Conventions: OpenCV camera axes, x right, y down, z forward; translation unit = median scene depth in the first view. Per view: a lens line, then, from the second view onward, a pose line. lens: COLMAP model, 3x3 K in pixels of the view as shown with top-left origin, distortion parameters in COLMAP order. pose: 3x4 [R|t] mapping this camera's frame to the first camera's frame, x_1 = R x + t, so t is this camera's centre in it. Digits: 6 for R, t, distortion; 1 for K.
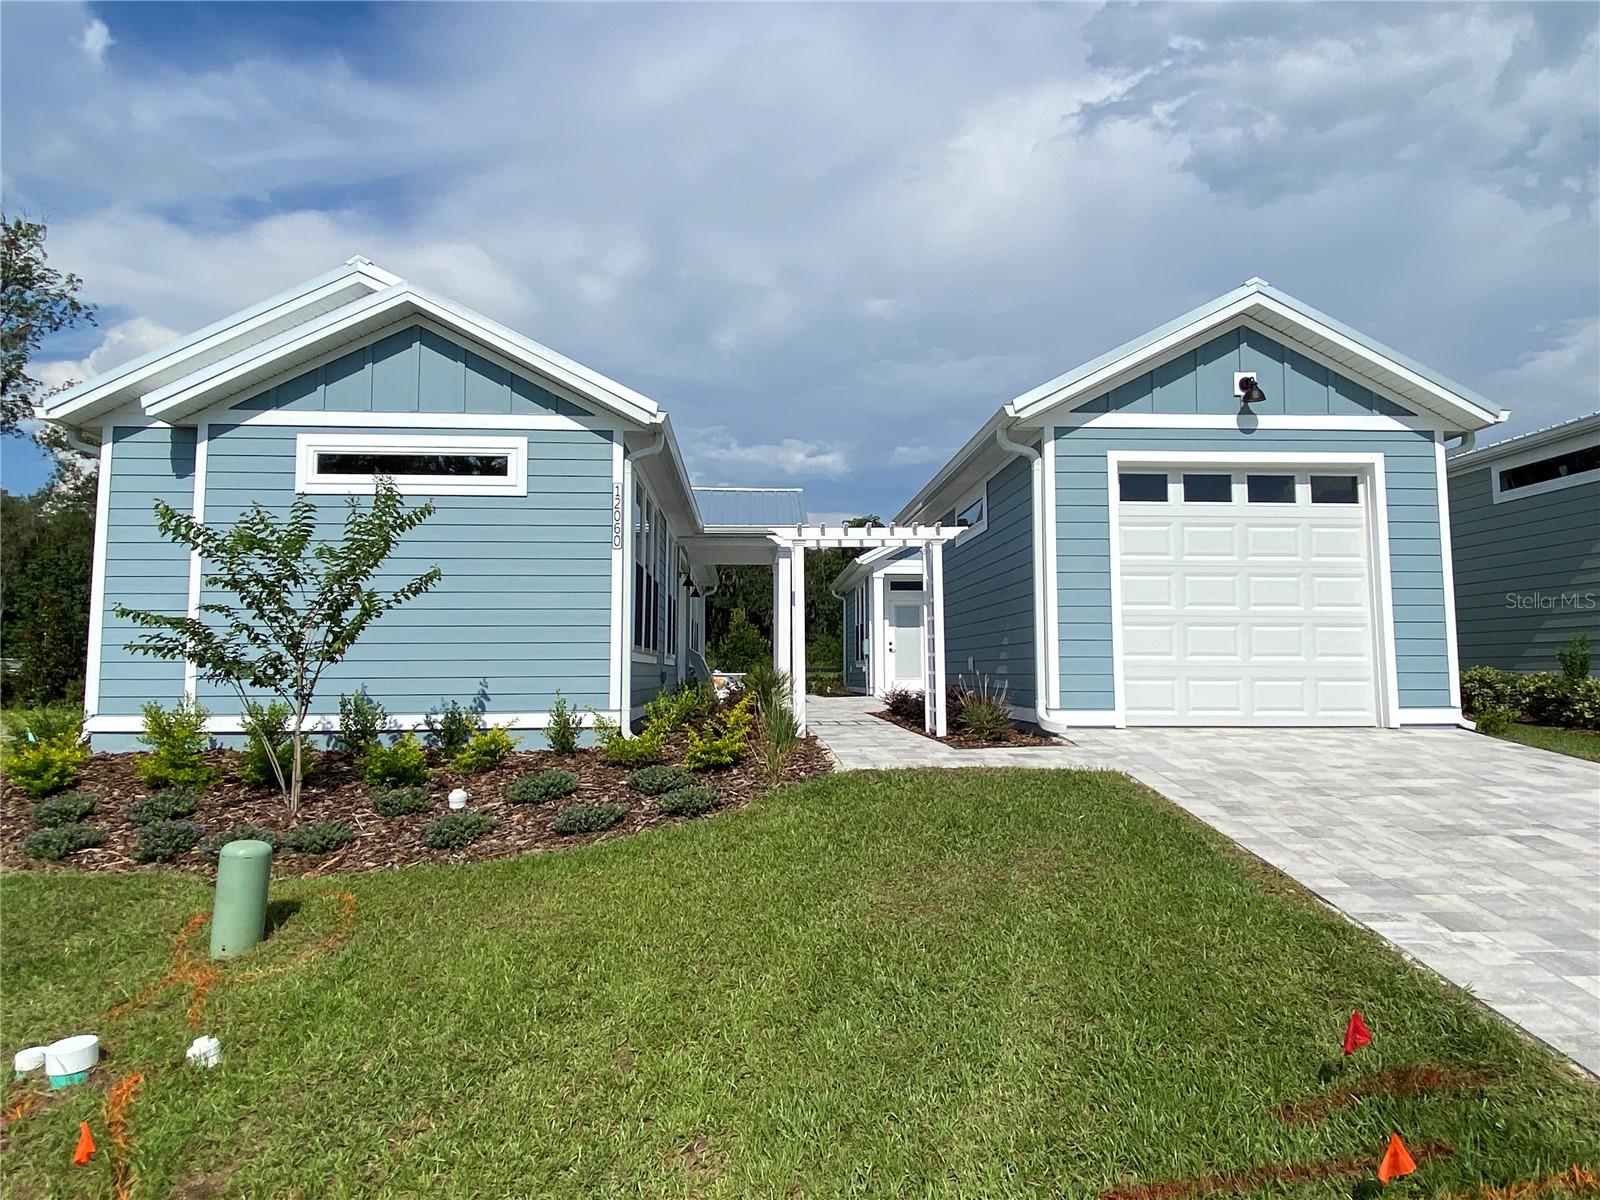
lens RADIAL K [[1102.9, 0, 799.4], [0, 1102.9, 590.4], [0, 0, 1]] dist [0.021274, -0.012056]
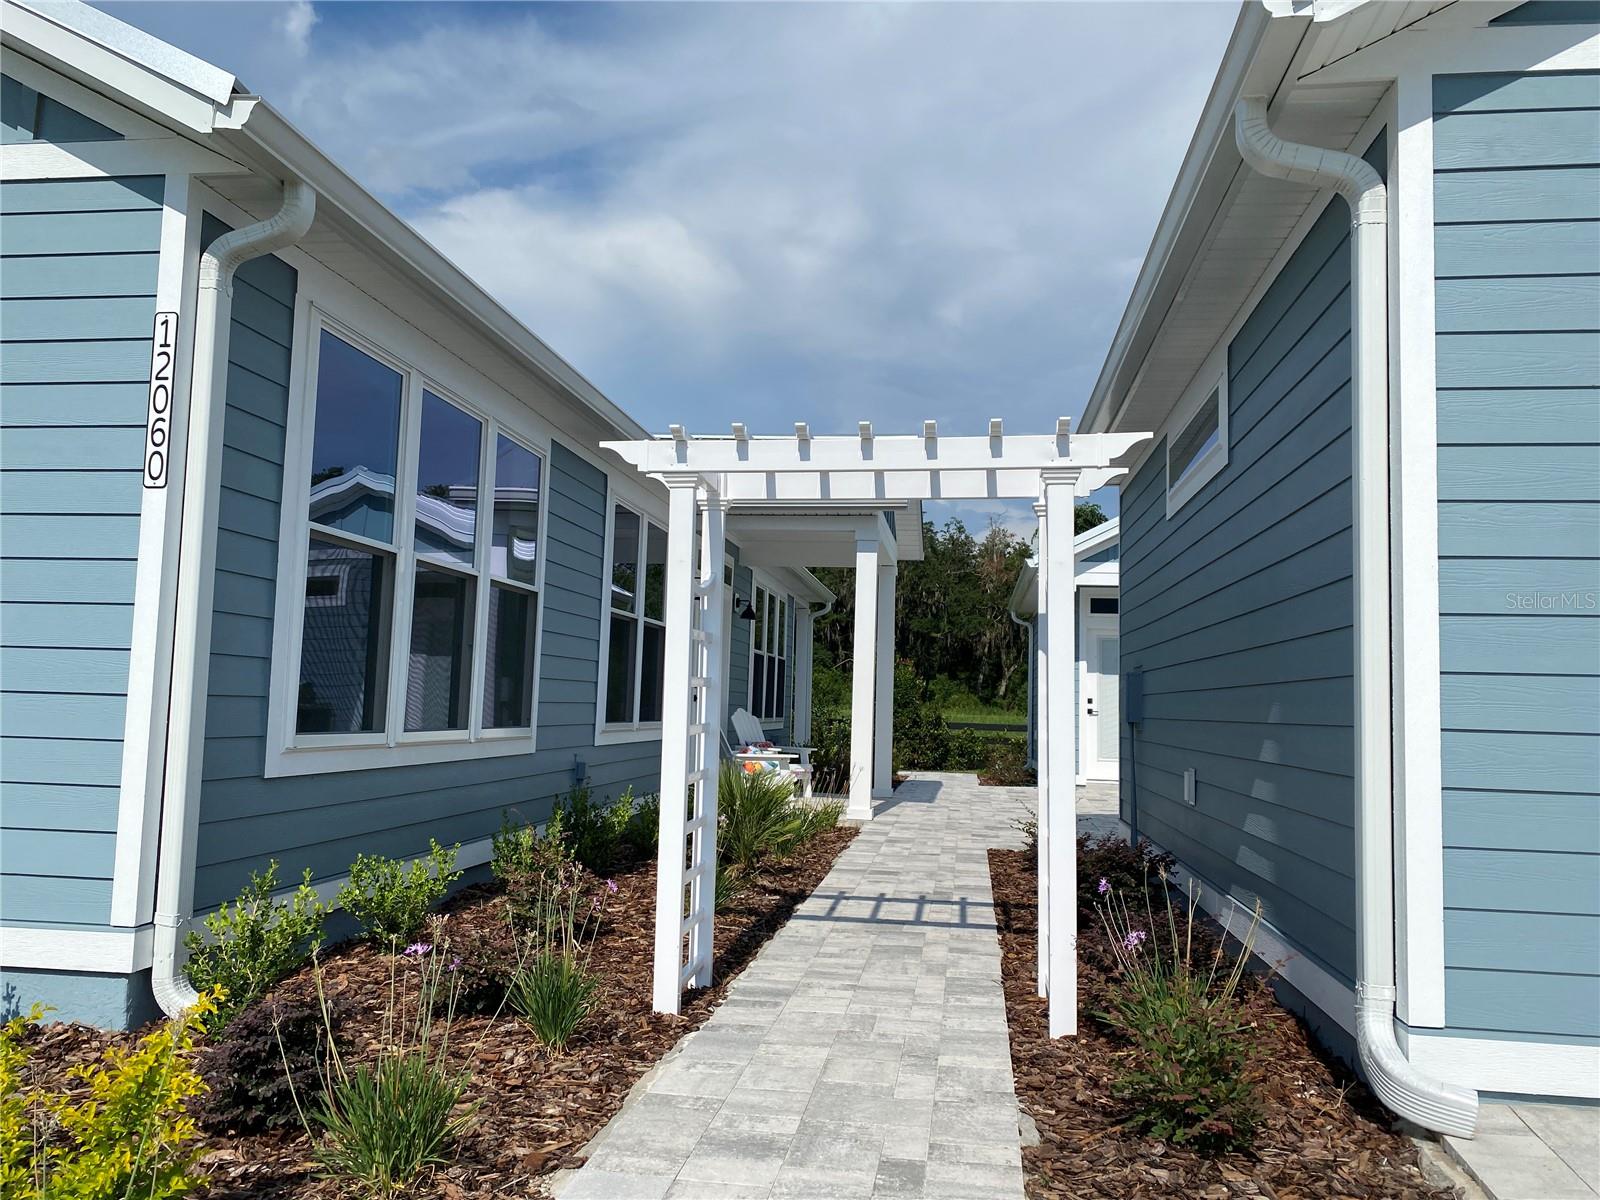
lens RADIAL K [[1237.6, 0, 807.9], [0, 1237.6, 604.1], [0, 0, 1]] dist [-0.034510, 0.043794]
pose [[0.980921, 0.013352, -0.193947, 0.128857], [-0.014379, 0.999889, -0.003887, -0.000138], [0.193874, 0.006602, 0.981004, 0.631760]]
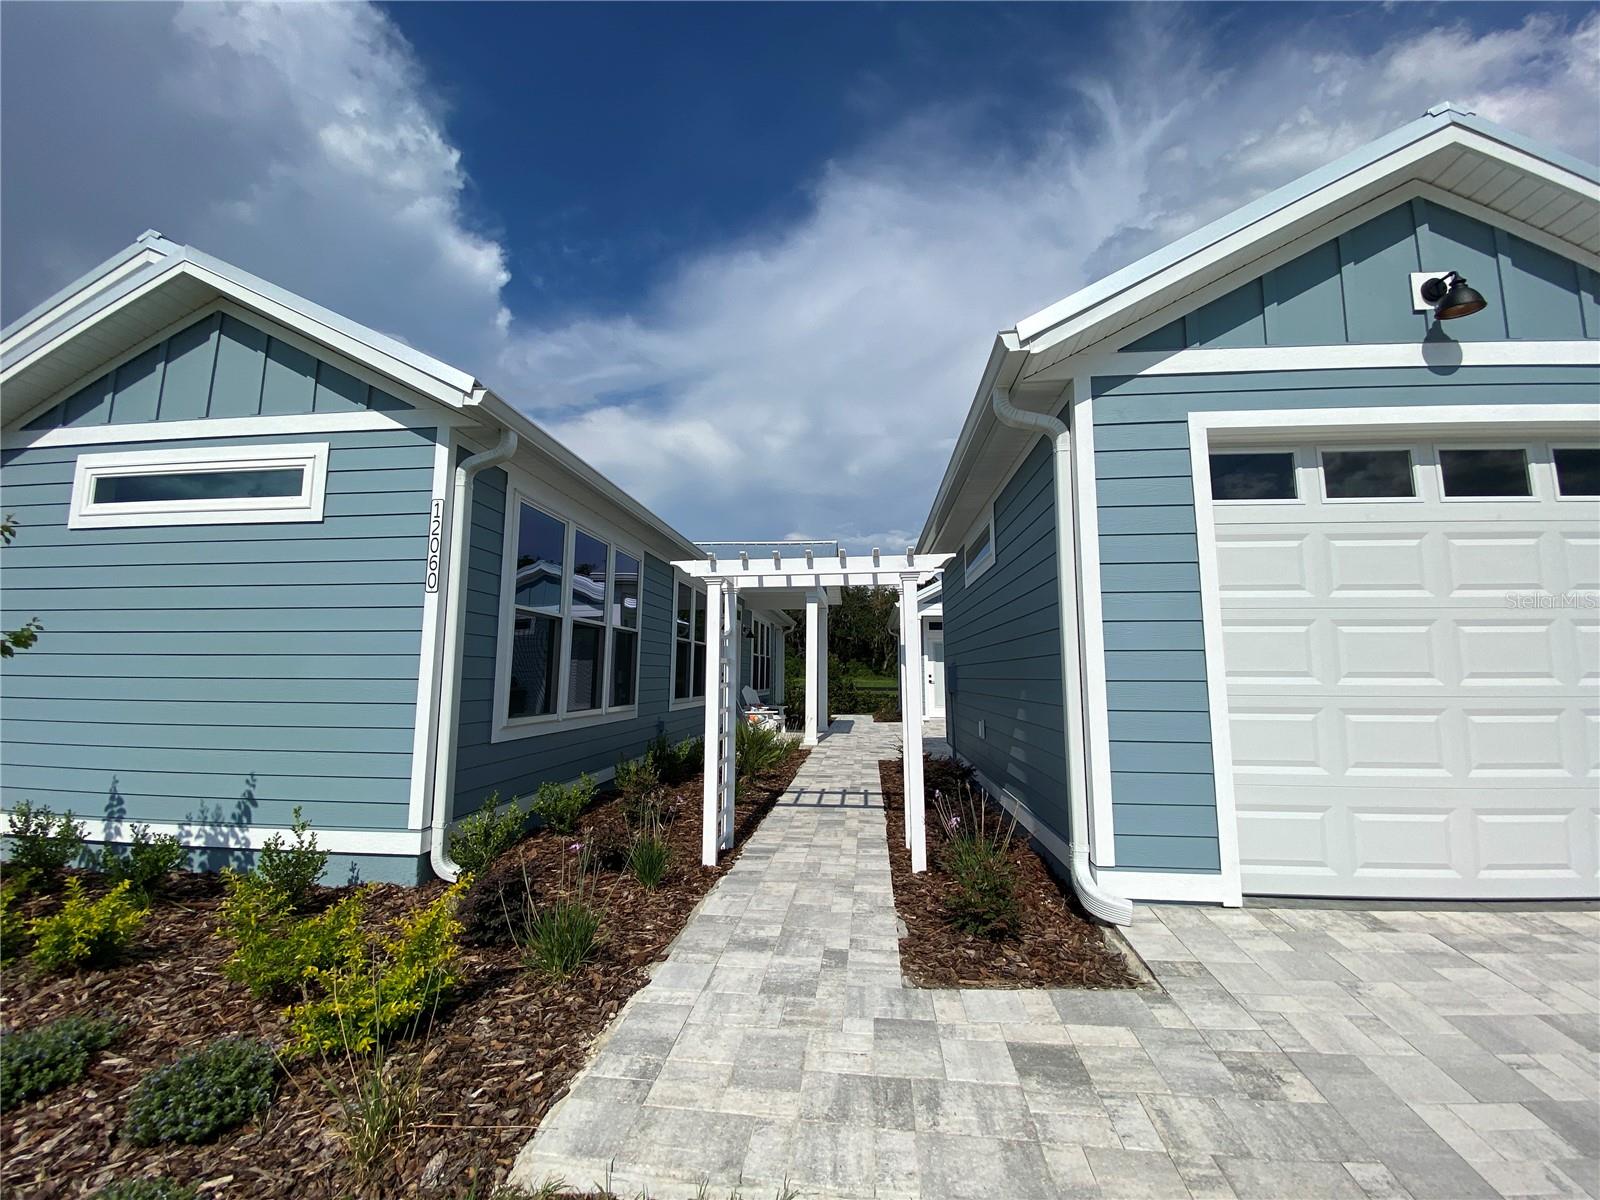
lens RADIAL K [[653.3, 0, 804.0], [0, 653.3, 596.9], [0, 0, 1]] dist [0.002576, -0.011423]
pose [[0.987115, -0.014252, -0.159378, 0.130797], [0.007726, 0.999109, -0.041489, -0.015862], [0.159827, 0.039723, 0.986345, 0.625047]]
